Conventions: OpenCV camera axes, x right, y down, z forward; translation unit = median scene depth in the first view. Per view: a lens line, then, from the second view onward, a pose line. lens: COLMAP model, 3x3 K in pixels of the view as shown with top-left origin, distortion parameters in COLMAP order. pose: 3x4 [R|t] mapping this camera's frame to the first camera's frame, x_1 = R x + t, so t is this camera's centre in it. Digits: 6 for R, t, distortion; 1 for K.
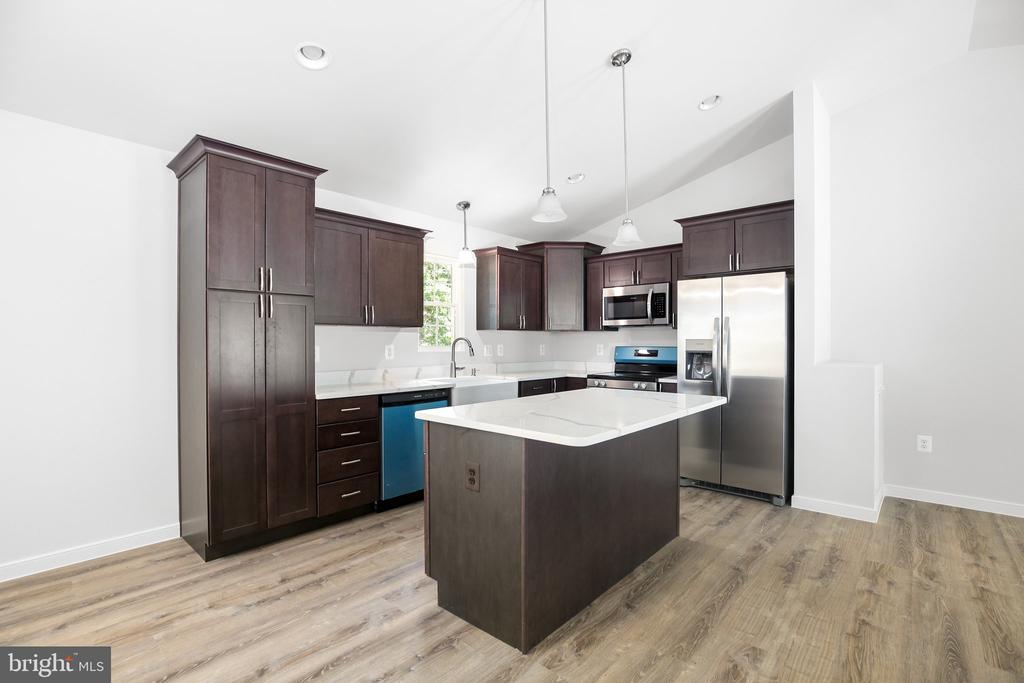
lens RADIAL K [[461.1, 0, 516.4], [0, 461.1, 341.1], [0, 0, 1]] dist [0.003360, 0.000348]
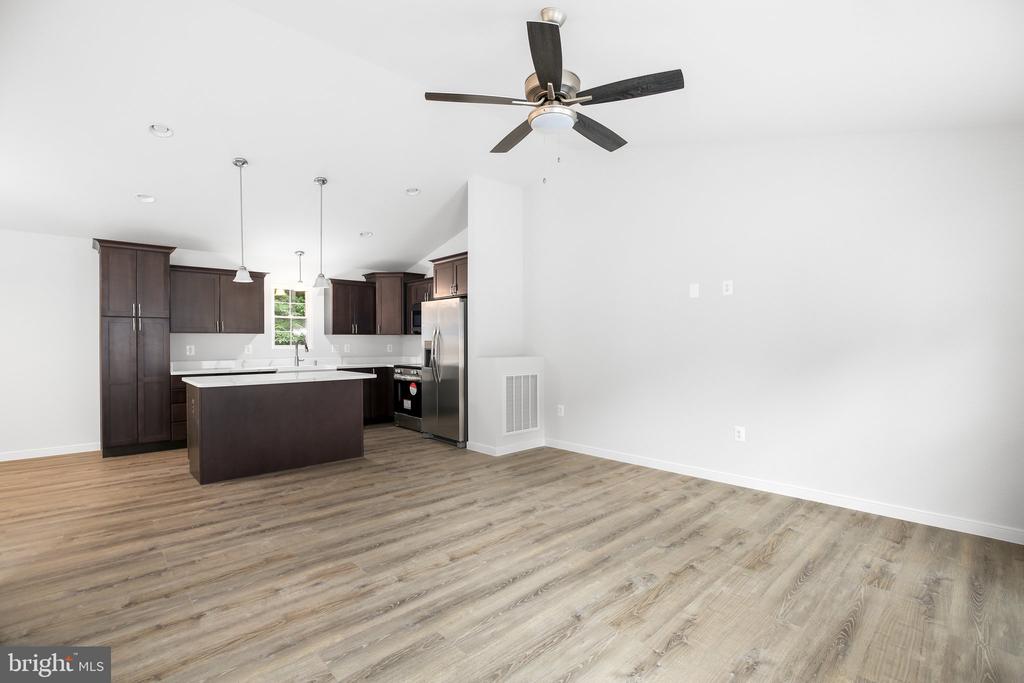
lens RADIAL K [[461.1, 0, 508.1], [0, 461.1, 344.6], [0, 0, 1]] dist [0.003360, 0.000348]
pose [[0.992198, 0.000707, -0.124669, 0.930979], [0.000620, 0.999944, 0.010605, -0.009186], [0.124669, -0.010600, 0.992142, -0.525960]]
